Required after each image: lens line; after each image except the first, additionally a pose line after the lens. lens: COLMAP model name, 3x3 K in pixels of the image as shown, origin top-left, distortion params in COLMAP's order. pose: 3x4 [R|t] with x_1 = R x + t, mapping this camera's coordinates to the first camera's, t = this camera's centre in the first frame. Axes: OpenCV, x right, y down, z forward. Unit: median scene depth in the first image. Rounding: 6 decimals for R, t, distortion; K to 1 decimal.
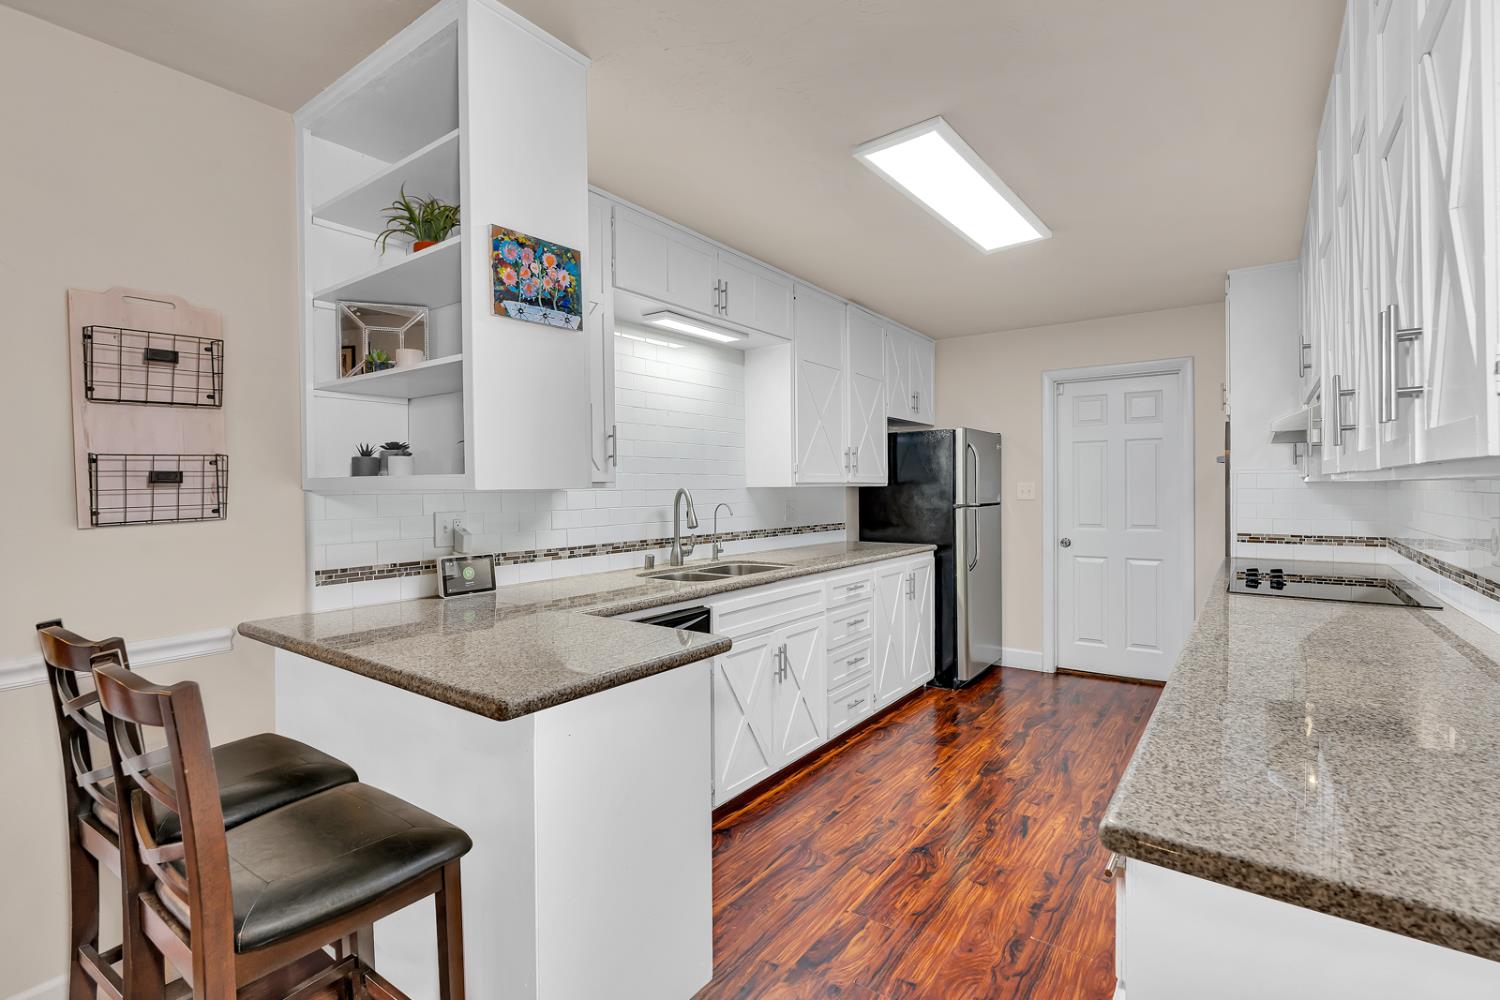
lens RADIAL K [[700.0, 0, 770.4], [0, 700.0, 489.7], [0, 0, 1]] dist [-0.004981, 0.000515]
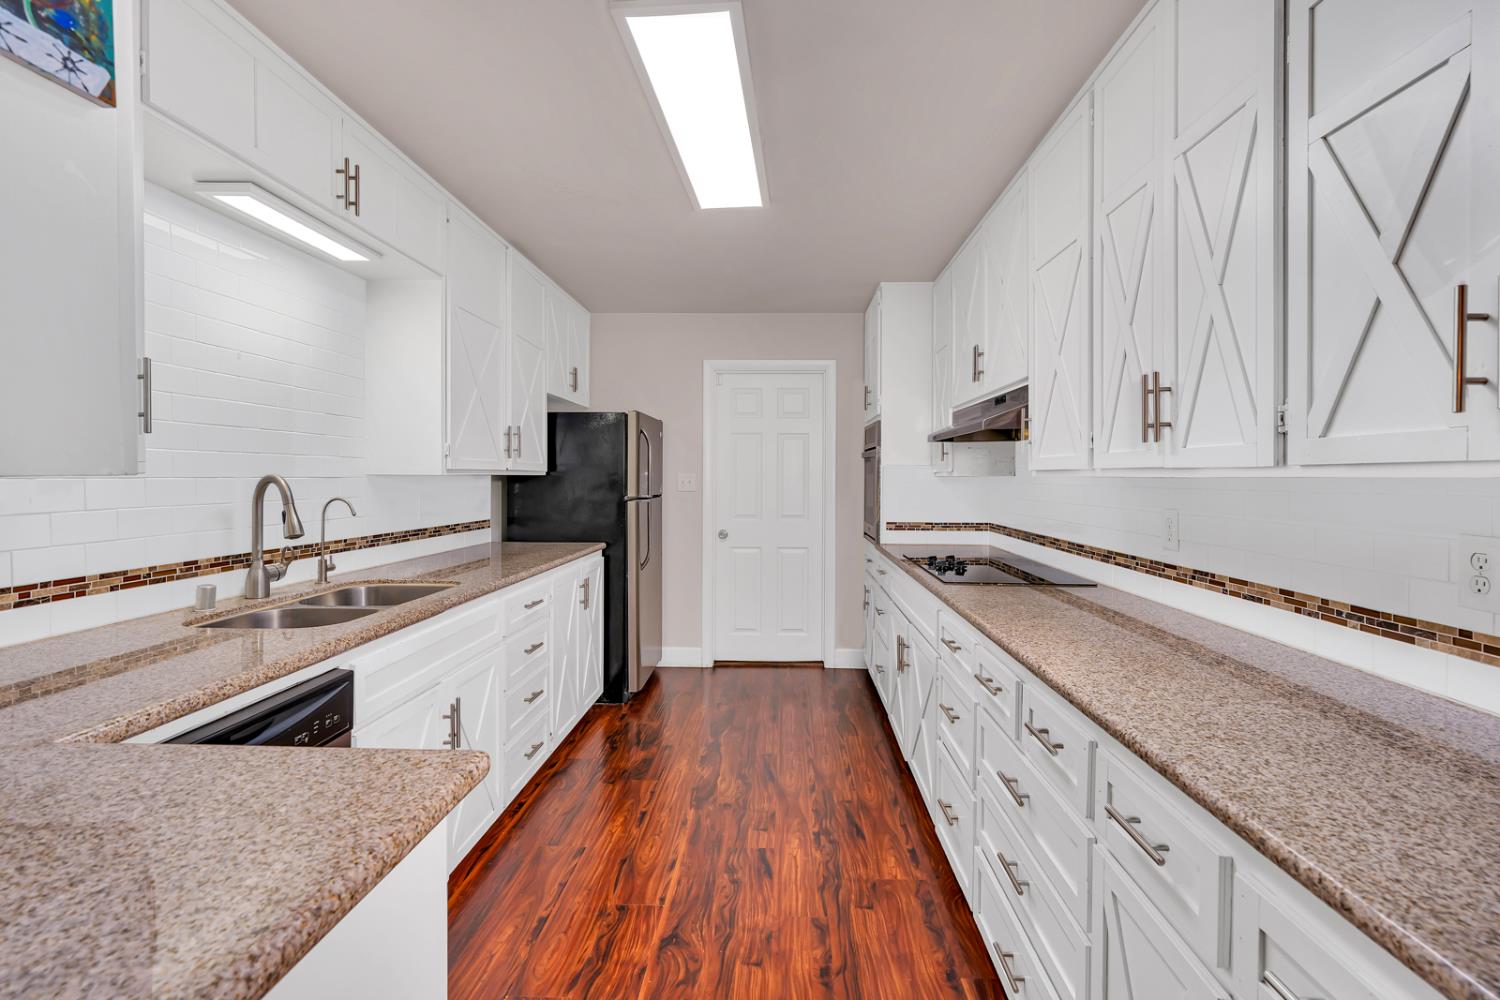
lens RADIAL K [[680.6, 0, 774.6], [0, 680.6, 482.3], [0, 0, 1]] dist [-0.011079, 0.004502]
pose [[0.828296, 0.006719, 0.560251, -0.084283], [-0.009214, 0.999956, 0.001630, -0.000617], [-0.560215, -0.006513, 0.828322, 0.219653]]
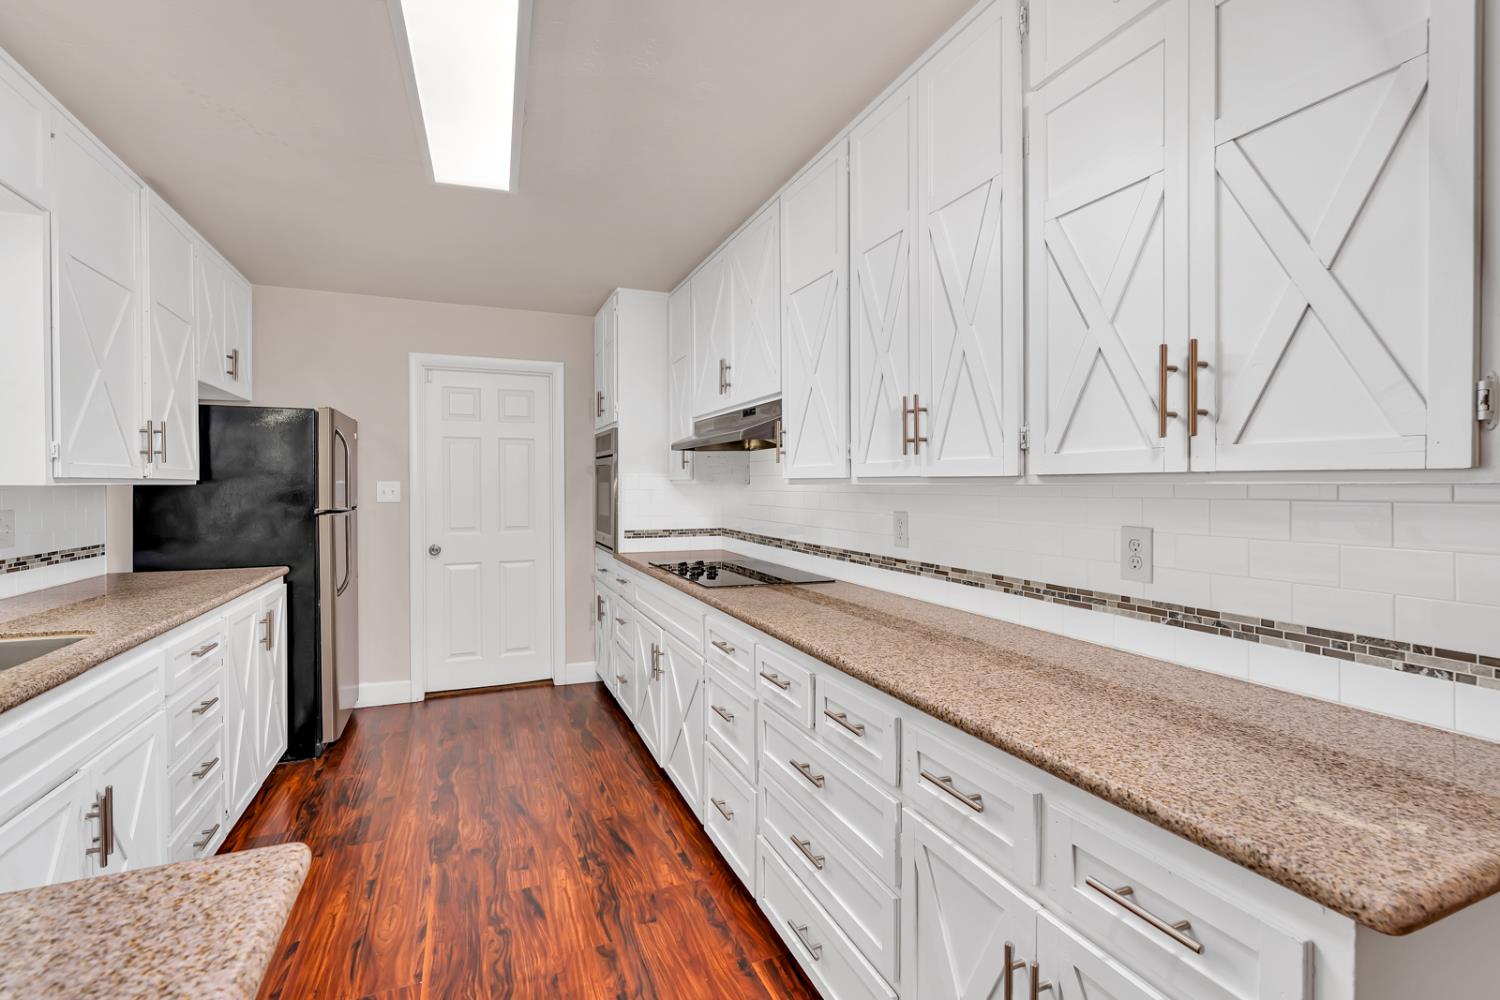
lens RADIAL K [[679.1, 0, 761.7], [0, 679.1, 490.6], [0, 0, 1]] dist [-0.010440, 0.004754]
pose [[0.522630, 0.000248, 0.852559, -0.130997], [-0.001739, 0.999998, 0.000775, -0.001249], [-0.852558, -0.001887, 0.522630, 0.276146]]
